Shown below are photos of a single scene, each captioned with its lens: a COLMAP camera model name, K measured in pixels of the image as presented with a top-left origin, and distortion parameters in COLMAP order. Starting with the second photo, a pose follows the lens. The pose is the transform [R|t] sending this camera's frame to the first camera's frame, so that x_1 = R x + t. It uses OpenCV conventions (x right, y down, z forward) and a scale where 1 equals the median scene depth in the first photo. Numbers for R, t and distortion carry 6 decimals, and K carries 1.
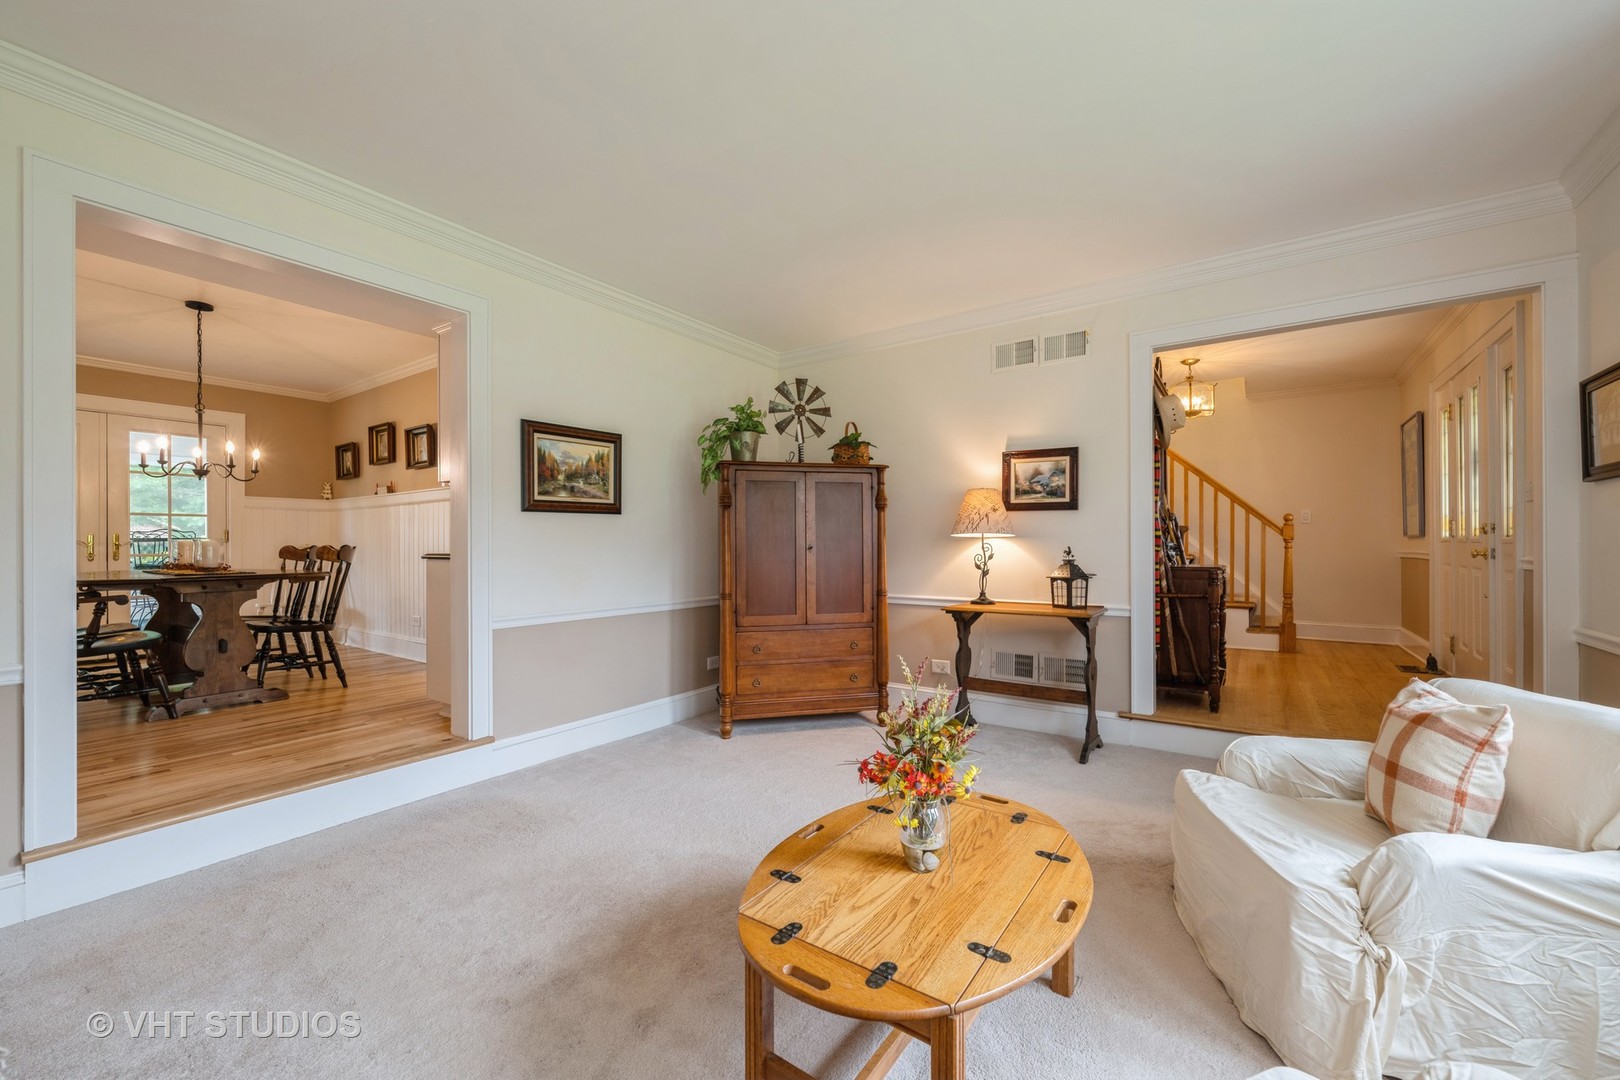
lens RADIAL K [[641.4, 0, 805.6], [0, 641.4, 545.7], [0, 0, 1]] dist [-0.000295, -0.000190]
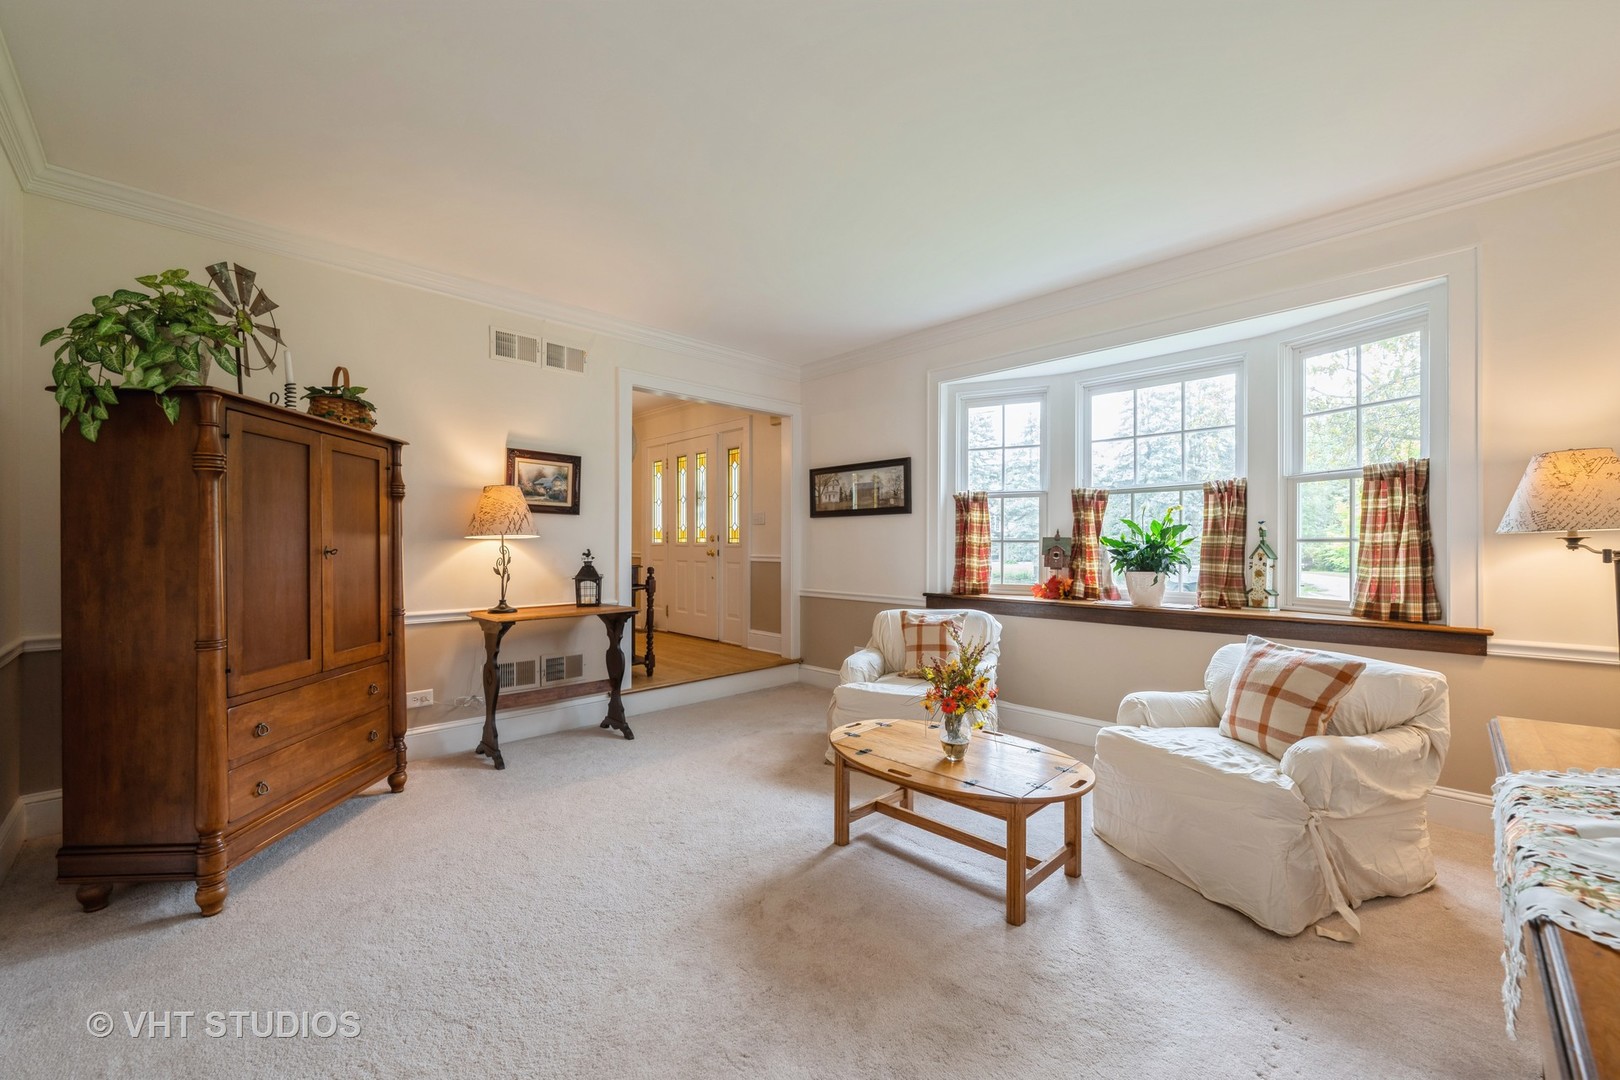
lens RADIAL K [[641.4, 0, 808.6], [0, 641.4, 544.6], [0, 0, 1]] dist [-0.000295, -0.000190]
pose [[0.181657, 0.006230, 0.983342, -0.563973], [0.001188, 0.999978, -0.006555, 0.001208], [-0.983361, 0.002359, 0.181646, 0.429253]]
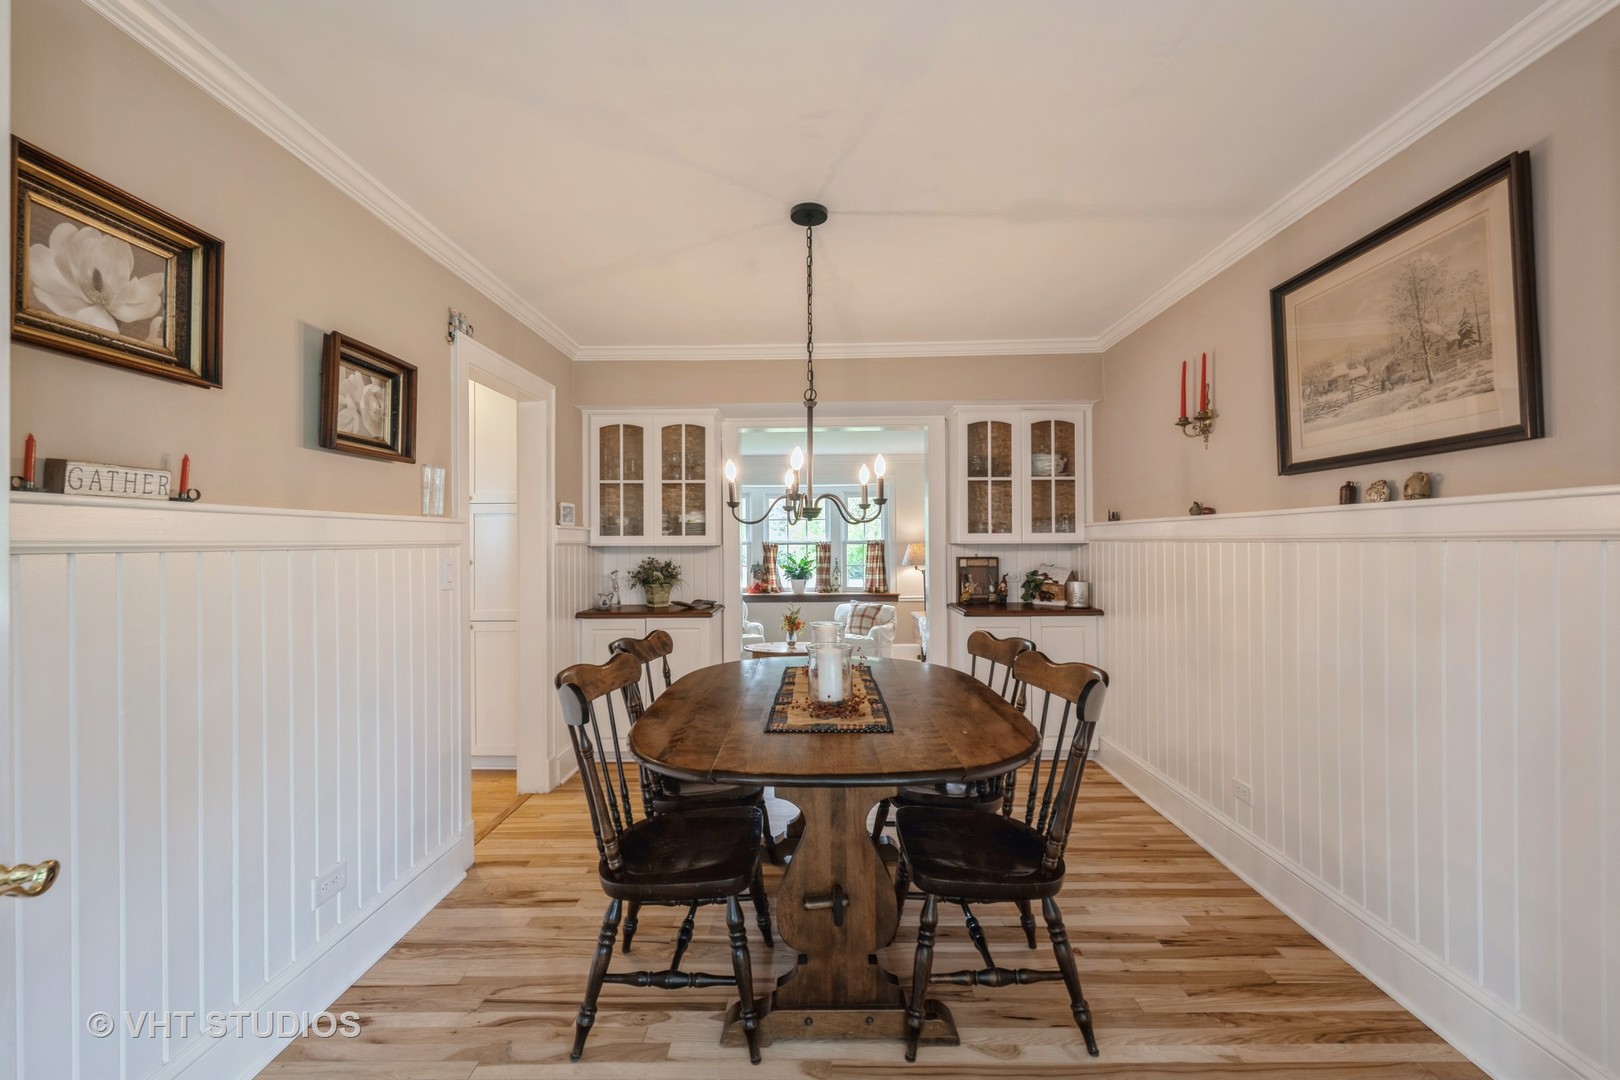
lens RADIAL K [[641.4, 0, 812.4], [0, 641.4, 541.7], [0, 0, 1]] dist [-0.000295, -0.000190]
pose [[-0.563199, 0.012984, 0.826220, -0.903656], [0.010358, 0.999909, -0.008652, -0.029133], [-0.826257, 0.003685, -0.563282, 0.785209]]
